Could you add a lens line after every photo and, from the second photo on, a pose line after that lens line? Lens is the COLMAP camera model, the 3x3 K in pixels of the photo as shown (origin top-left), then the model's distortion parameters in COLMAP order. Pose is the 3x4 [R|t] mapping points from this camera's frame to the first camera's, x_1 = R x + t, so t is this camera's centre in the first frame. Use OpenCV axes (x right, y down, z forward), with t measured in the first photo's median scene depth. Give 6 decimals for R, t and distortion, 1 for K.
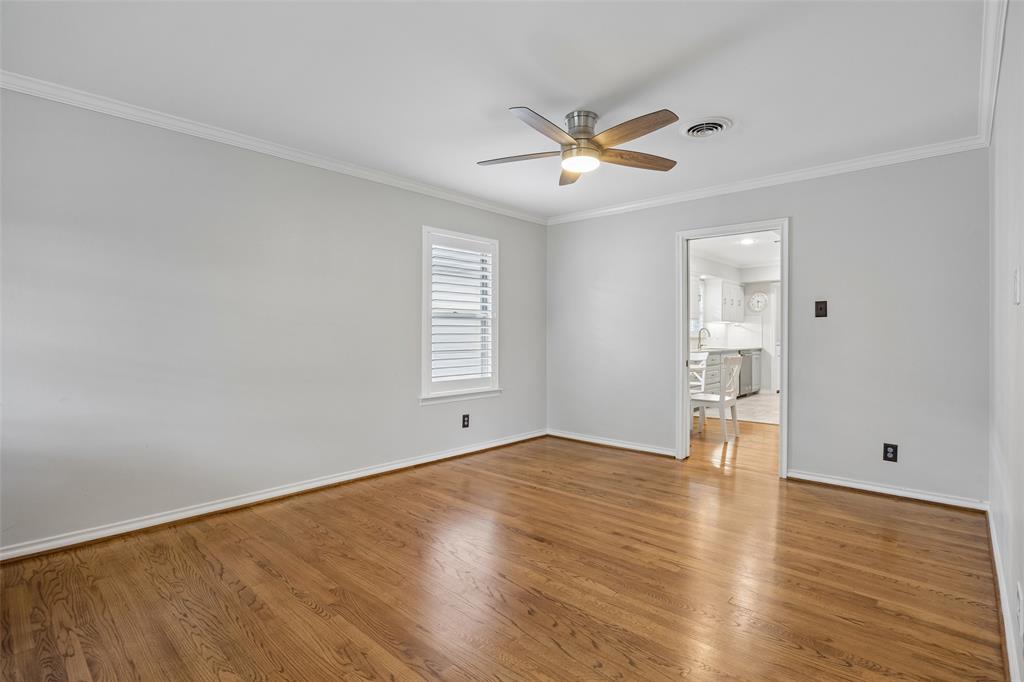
lens RADIAL K [[491.9, 0, 516.3], [0, 491.9, 337.4], [0, 0, 1]] dist [-0.015449, 0.000591]
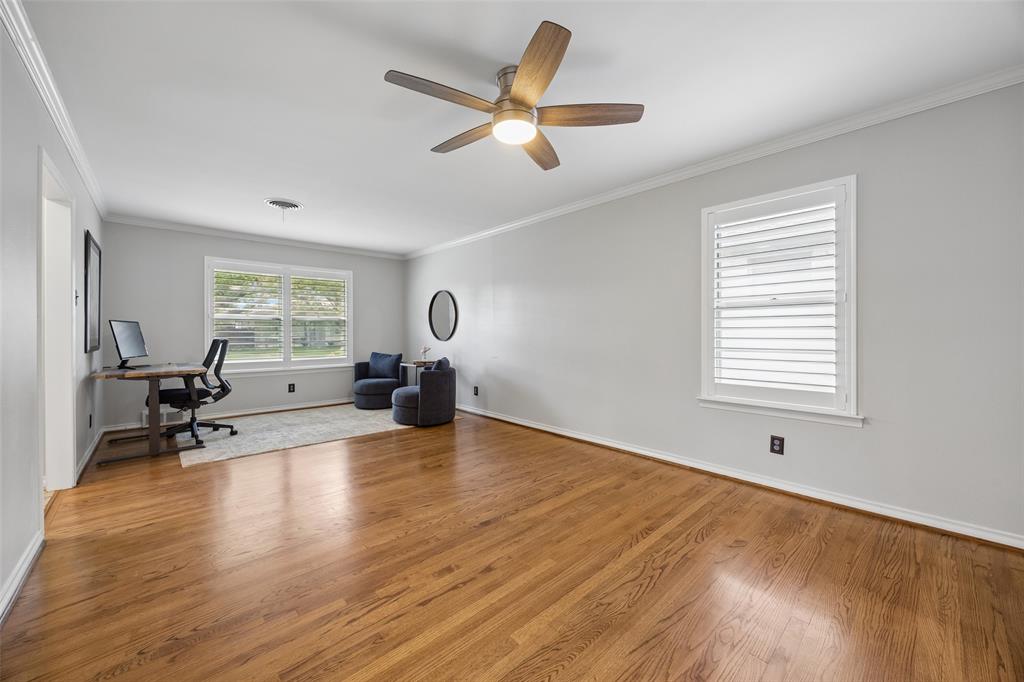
lens RADIAL K [[391.3, 0, 519.7], [0, 391.3, 332.3], [0, 0, 1]] dist [-0.002826, -0.000006]
pose [[-0.075854, 0.004754, -0.997108, 0.732165], [-0.002212, 0.999985, 0.004936, -0.002092], [0.997116, 0.002580, -0.075843, 0.943979]]
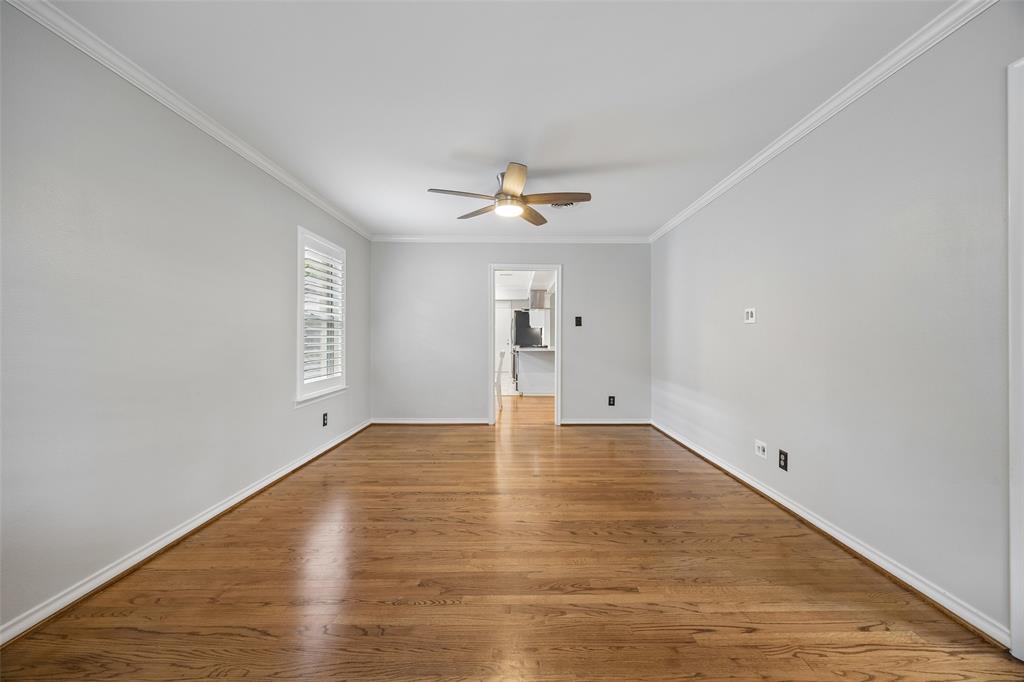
lens RADIAL K [[391.3, 0, 514.9], [0, 391.3, 335.0], [0, 0, 1]] dist [-0.002826, -0.000006]
pose [[0.736306, 0.002515, 0.676644, -0.524793], [0.003792, 0.999962, -0.007843, -0.000567], [-0.676638, 0.008341, 0.736269, 0.171436]]
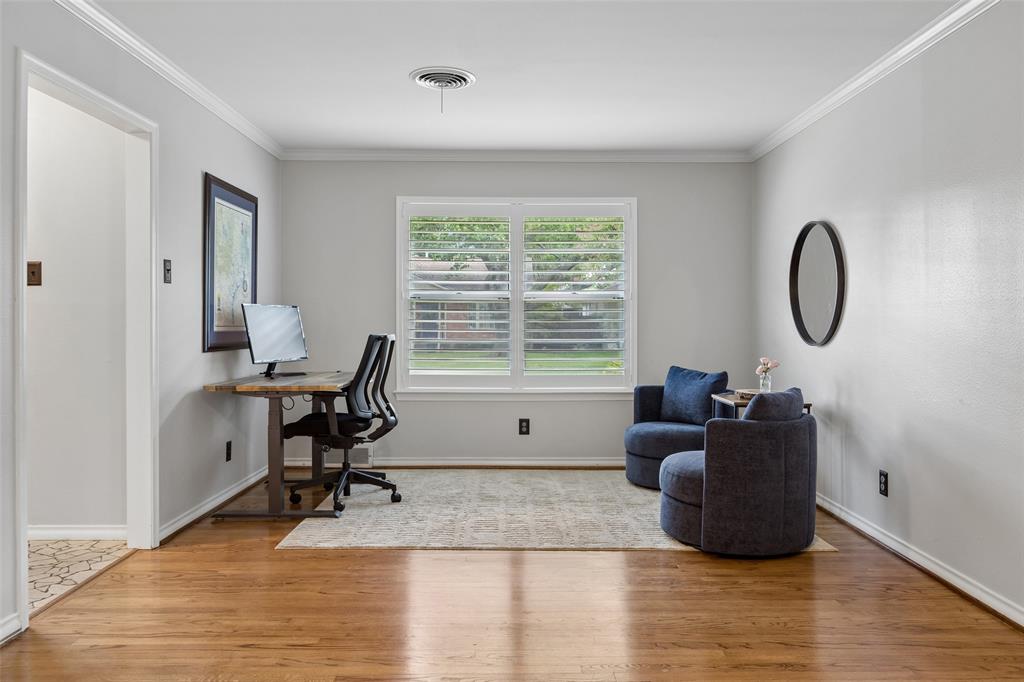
lens RADIAL K [[761.3, 0, 523.6], [0, 761.3, 322.3], [0, 0, 1]] dist [0.004583, 0.001617]
pose [[-0.728558, 0.002609, -0.684979, 0.332304], [-0.002774, 0.999973, 0.006759, -0.004548], [0.684979, 0.006824, -0.728531, 1.113218]]
